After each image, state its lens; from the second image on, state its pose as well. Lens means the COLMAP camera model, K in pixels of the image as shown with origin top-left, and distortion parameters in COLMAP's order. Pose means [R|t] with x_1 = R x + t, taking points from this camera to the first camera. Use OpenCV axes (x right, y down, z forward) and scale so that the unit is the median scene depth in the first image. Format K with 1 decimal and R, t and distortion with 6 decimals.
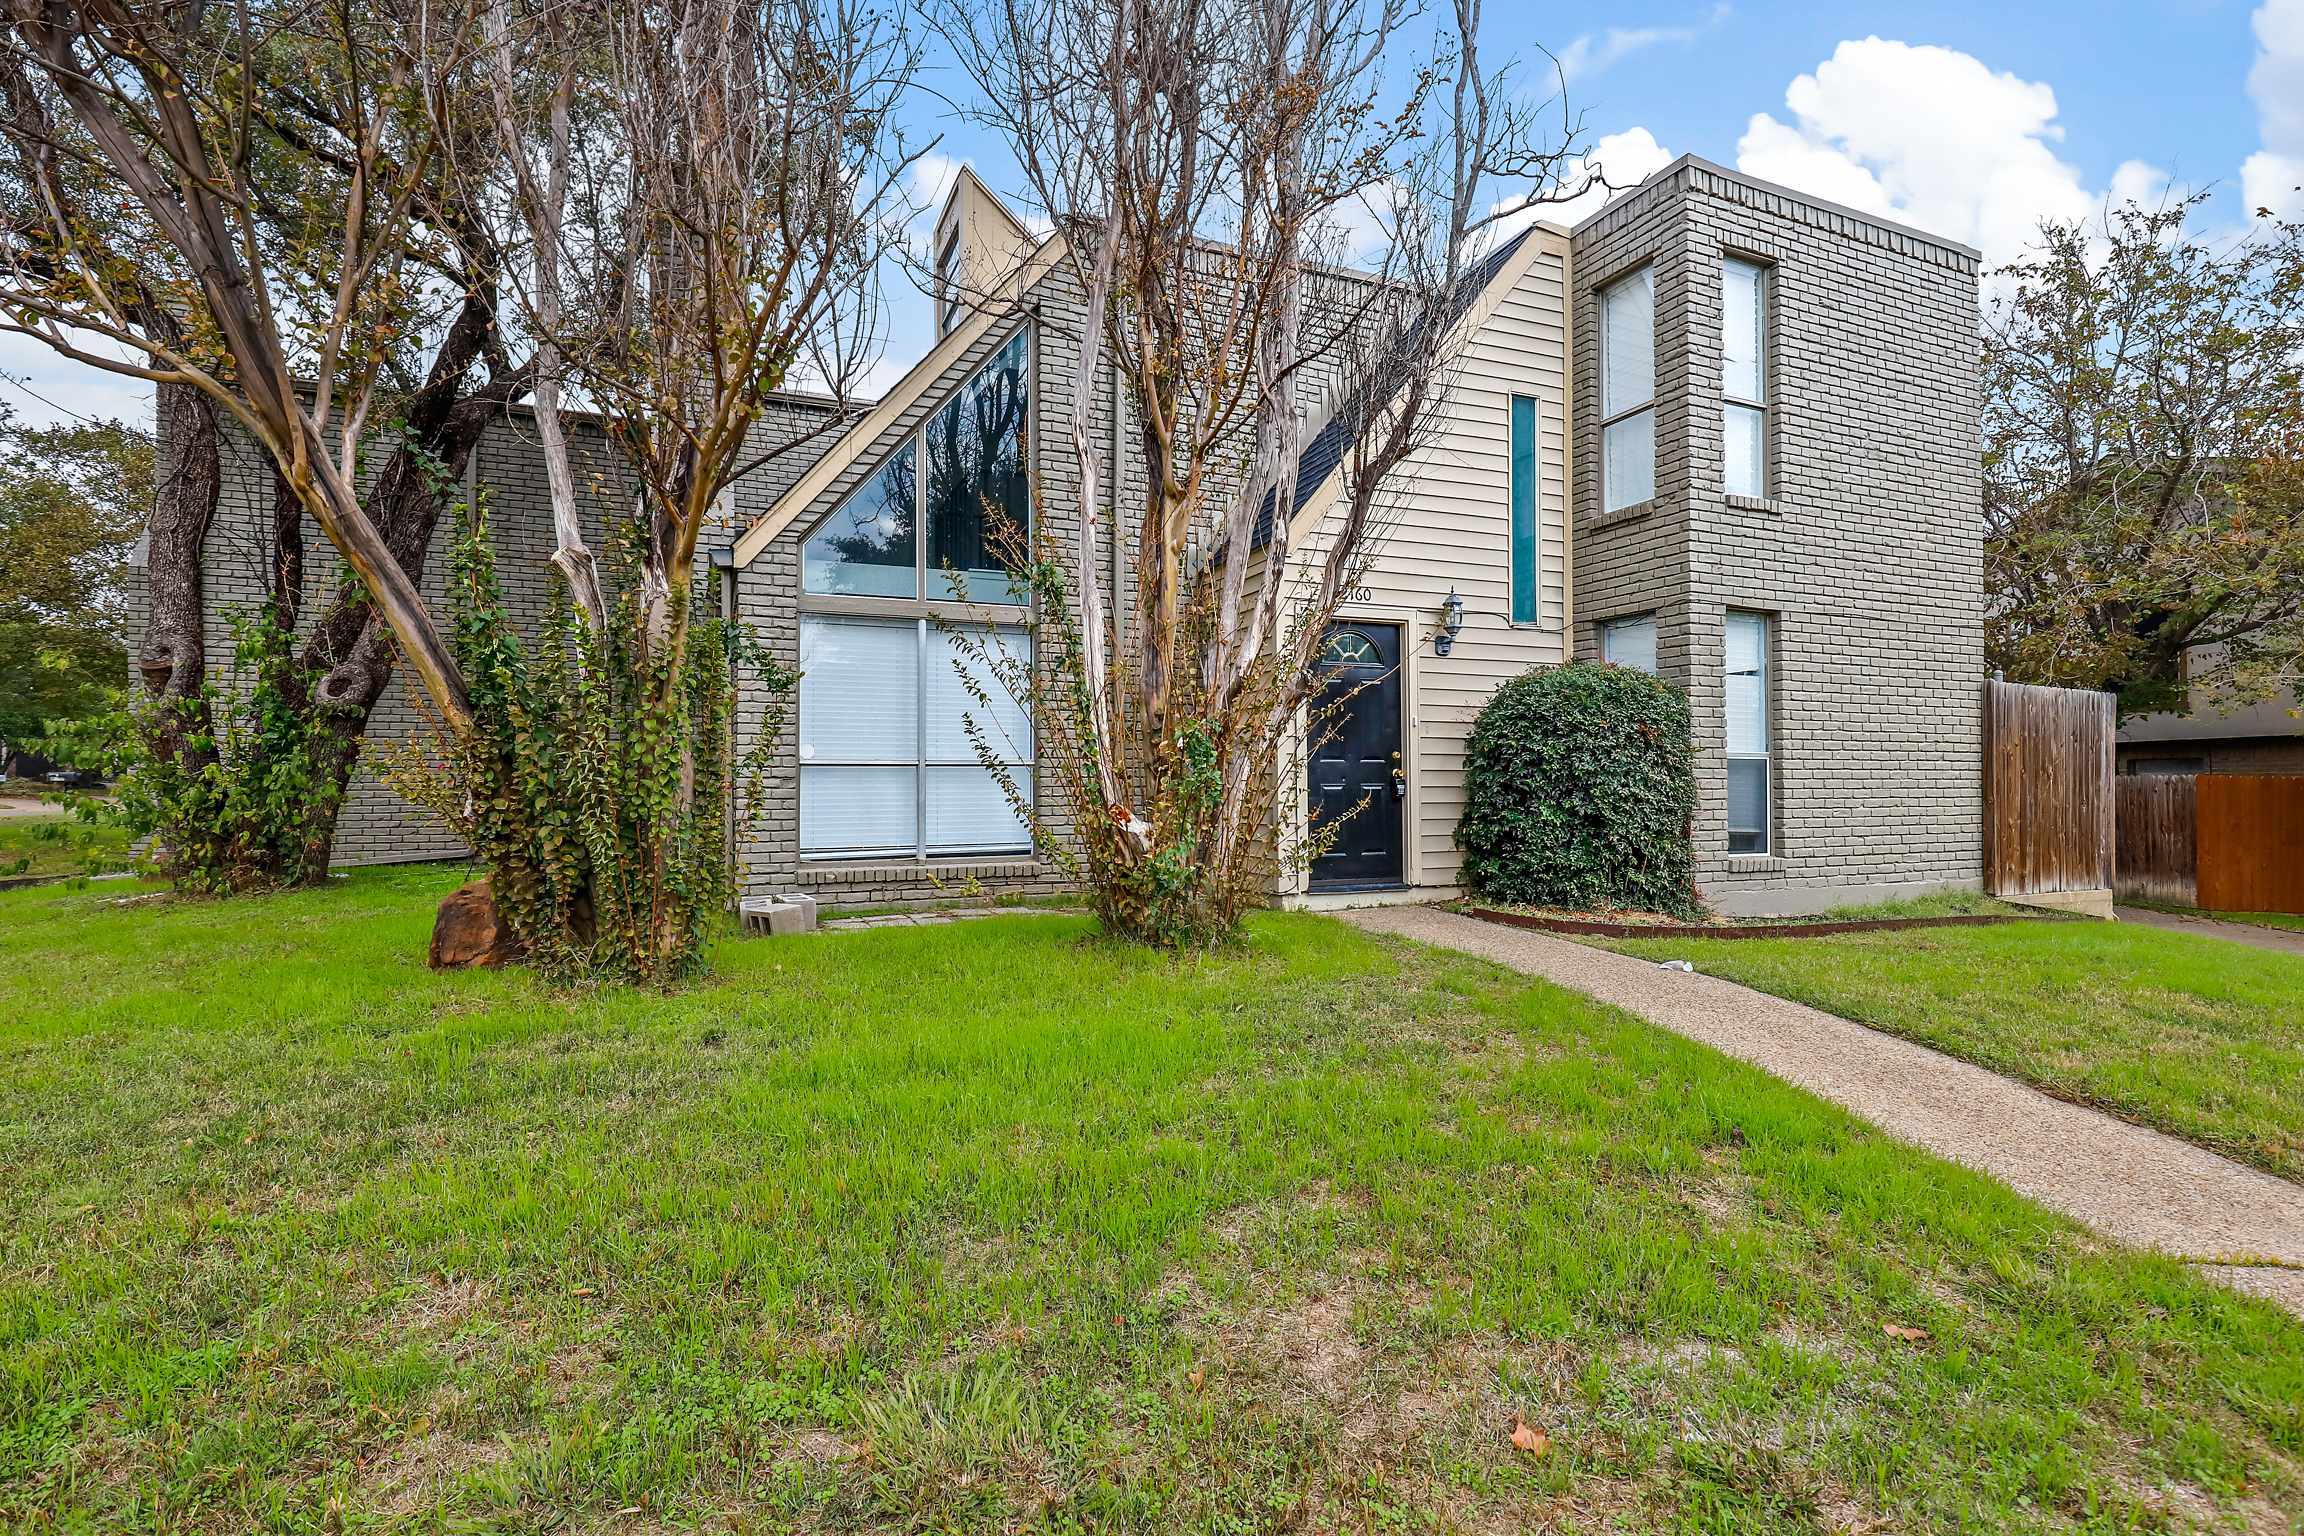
lens RADIAL K [[1017.7, 0, 1140.8], [0, 1017.7, 790.8], [0, 0, 1]] dist [-0.000112, 0.000133]
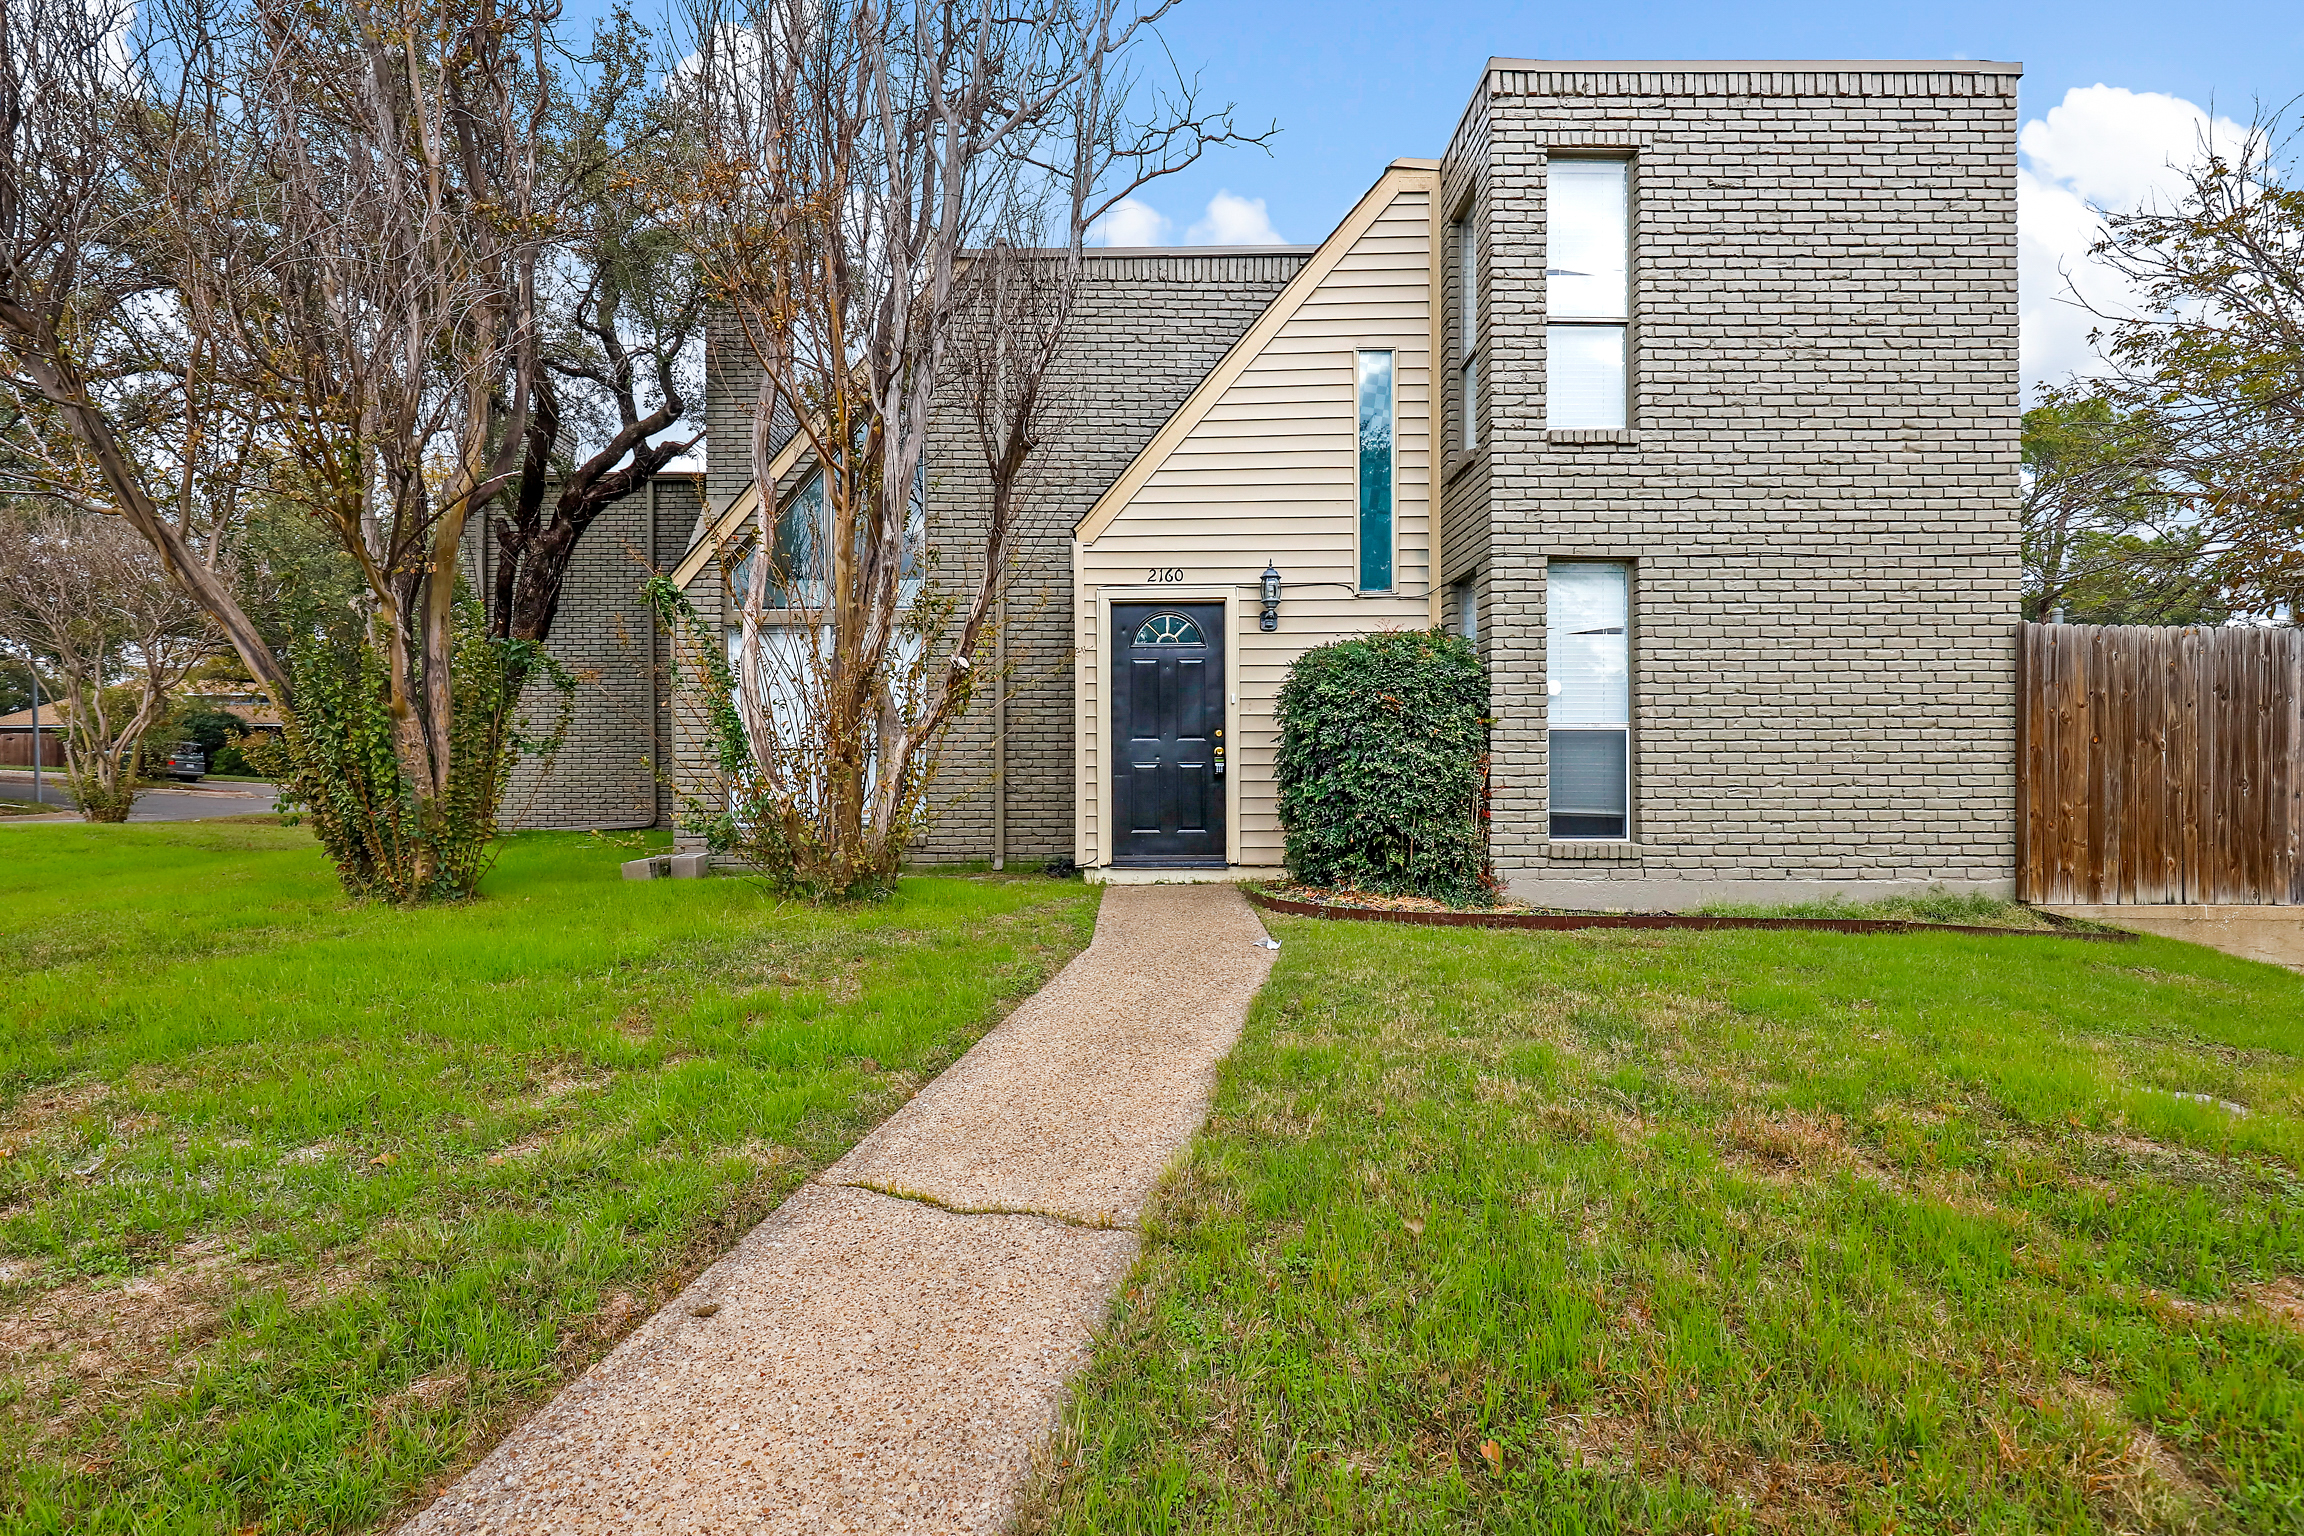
lens RADIAL K [[1017.7, 0, 1140.8], [0, 1017.7, 790.8], [0, 0, 1]] dist [-0.000112, 0.000133]
pose [[0.927227, 0.002311, -0.374493, 0.559946], [-0.000596, 0.999989, 0.004695, 0.016863], [0.374500, -0.004130, 0.927218, 0.045571]]
